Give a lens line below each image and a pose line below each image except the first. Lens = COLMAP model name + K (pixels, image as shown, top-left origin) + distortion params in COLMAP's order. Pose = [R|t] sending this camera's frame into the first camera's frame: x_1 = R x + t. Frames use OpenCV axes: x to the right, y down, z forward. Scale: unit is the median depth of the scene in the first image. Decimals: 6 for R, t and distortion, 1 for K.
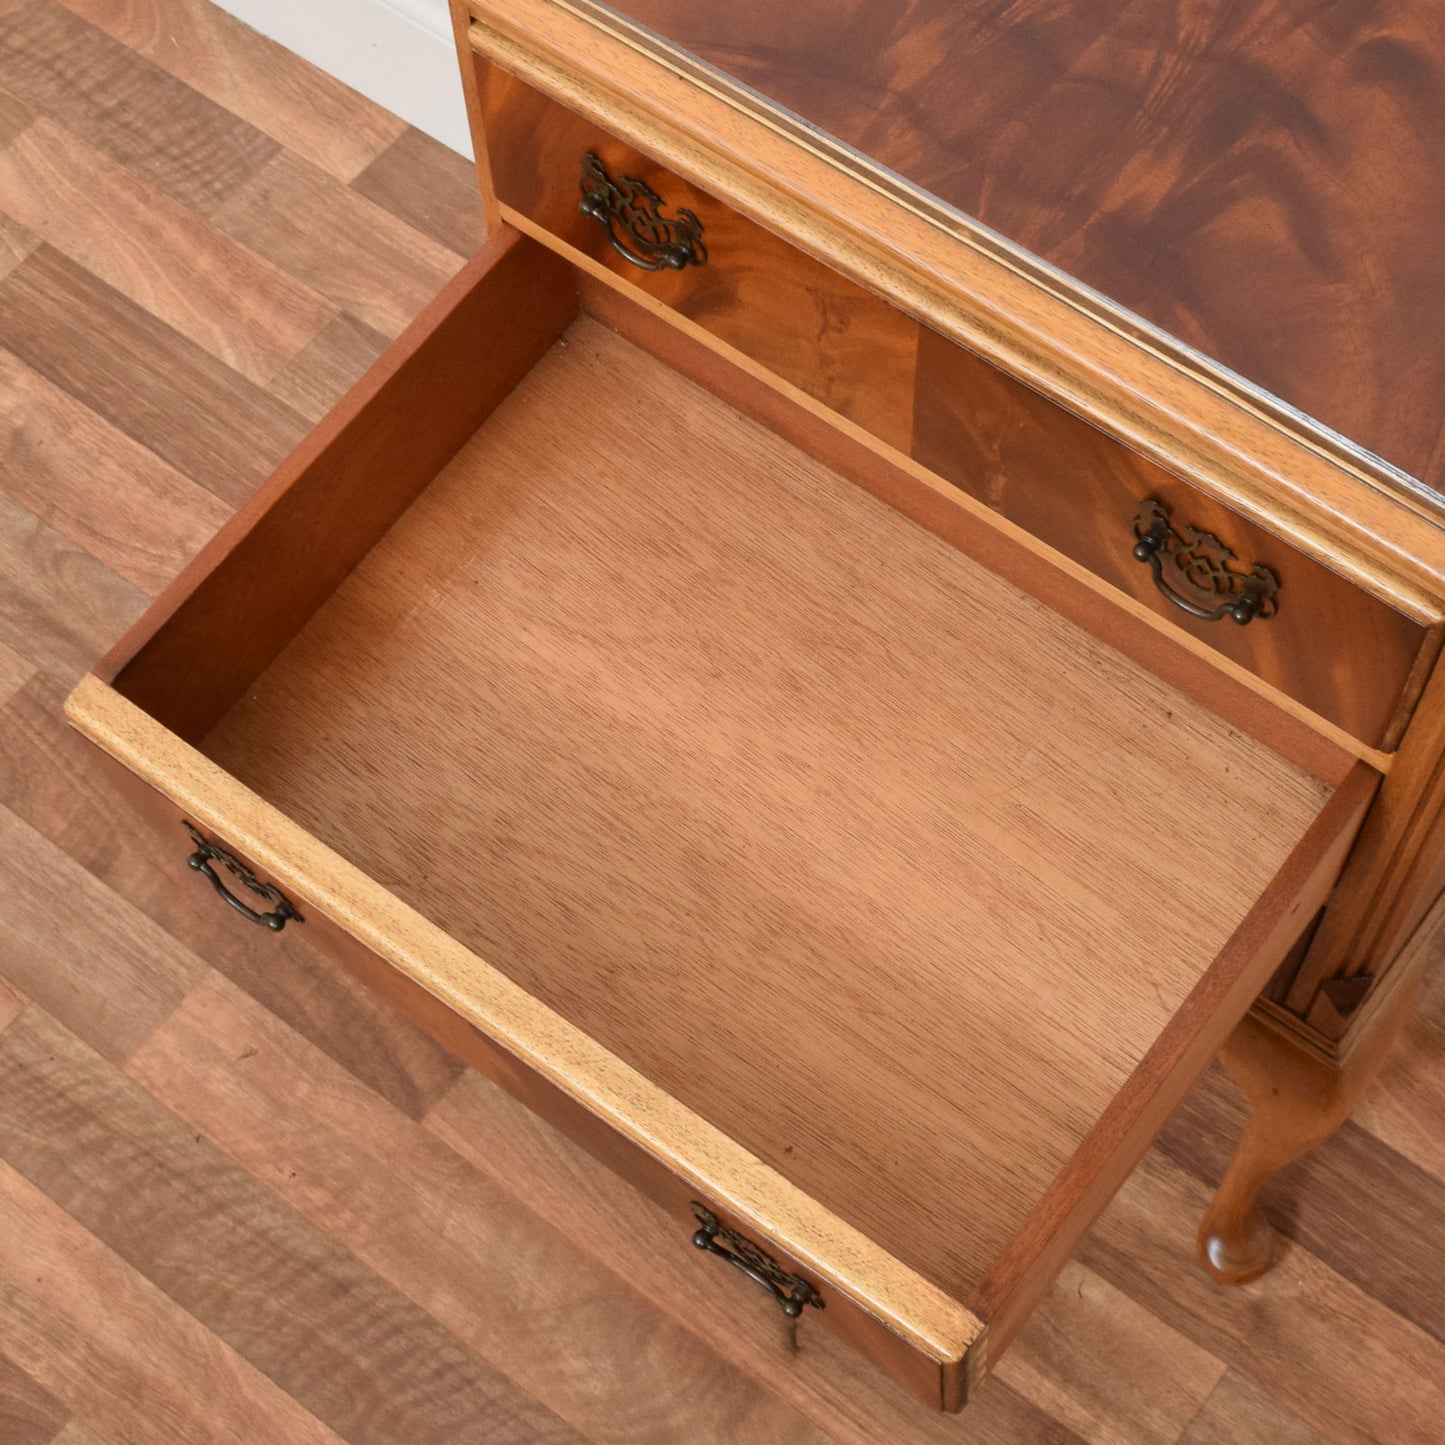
lens RADIAL K [[2664.8, 0, 800.7], [0, 2664.8, 726.9], [0, 0, 1]] dist [-0.075401, 0.000000]
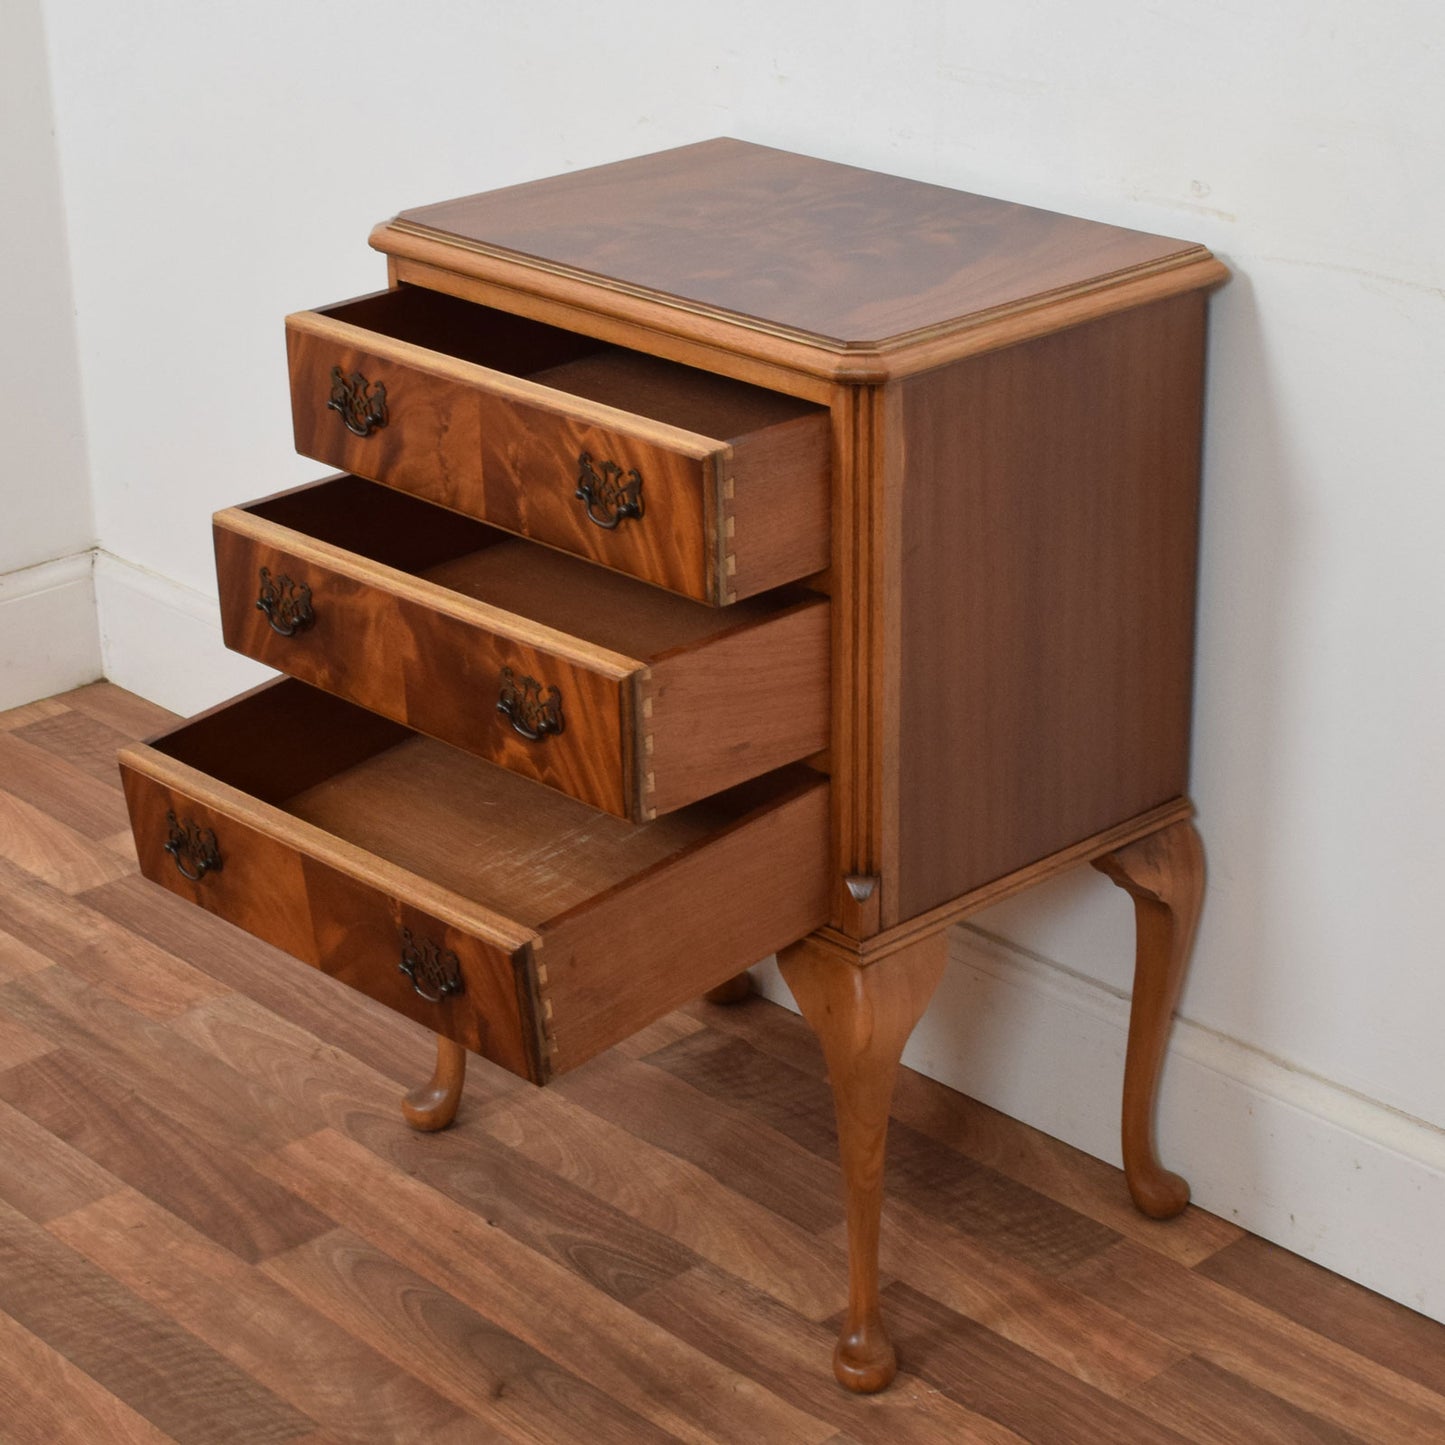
lens RADIAL K [[3235.0, 0, 736.5], [0, 3235.0, 713.4], [0, 0, 1]] dist [-0.020940, 0.000000]
pose [[0.985883, 0.048731, -0.160190, 0.326534], [-0.138626, 0.774116, -0.617679, 0.885126], [0.093906, 0.631165, 0.769943, -0.347881]]
